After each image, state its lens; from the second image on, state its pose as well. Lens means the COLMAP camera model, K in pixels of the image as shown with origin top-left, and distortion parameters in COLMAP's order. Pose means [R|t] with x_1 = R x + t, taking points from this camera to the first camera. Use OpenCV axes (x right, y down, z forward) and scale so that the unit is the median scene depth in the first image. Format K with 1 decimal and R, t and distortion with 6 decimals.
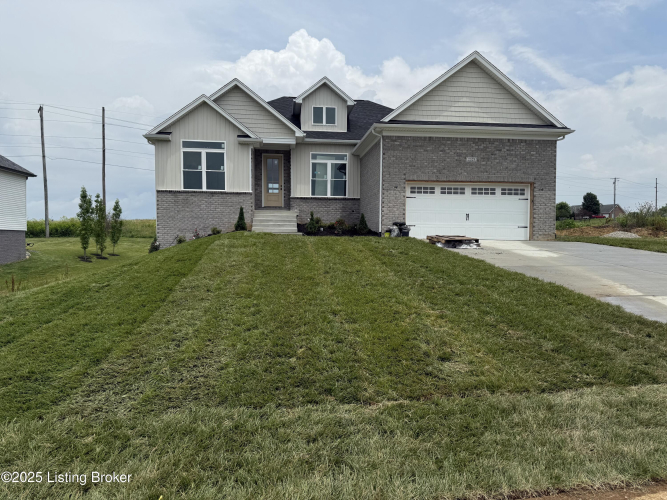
lens RADIAL K [[453.6, 0, 333.6], [0, 453.6, 266.9], [0, 0, 1]] dist [-0.022938, -0.027515]
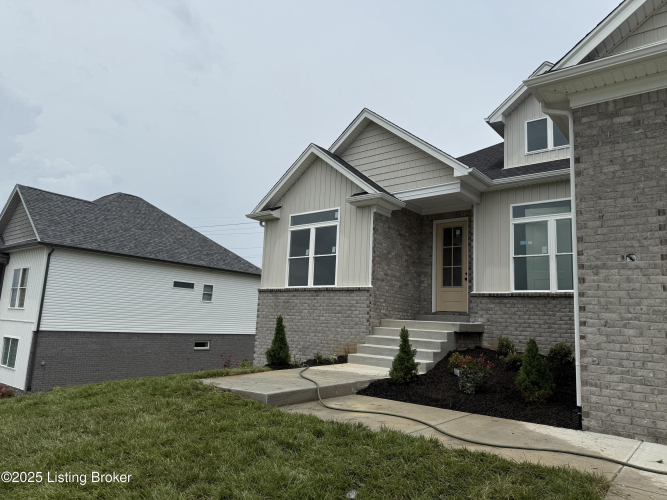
lens RADIAL K [[453.6, 0, 331.8], [0, 453.6, 253.3], [0, 0, 1]] dist [-0.022938, -0.027515]
pose [[0.670174, -0.088585, -0.736899, 0.219456], [-0.088961, 0.976107, -0.198247, -0.100292], [0.736854, 0.198415, 0.646280, 0.653063]]
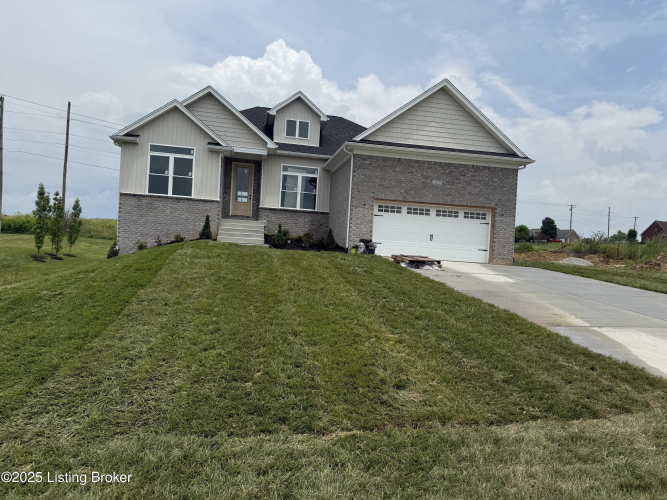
lens RADIAL K [[453.6, 0, 345.2], [0, 453.6, 257.1], [0, 0, 1]] dist [-0.022938, -0.027515]
pose [[0.994219, 0.048459, 0.095814, 0.003513], [-0.044494, 0.998080, -0.043098, -0.012455], [-0.097718, 0.038586, 0.994466, -0.003828]]
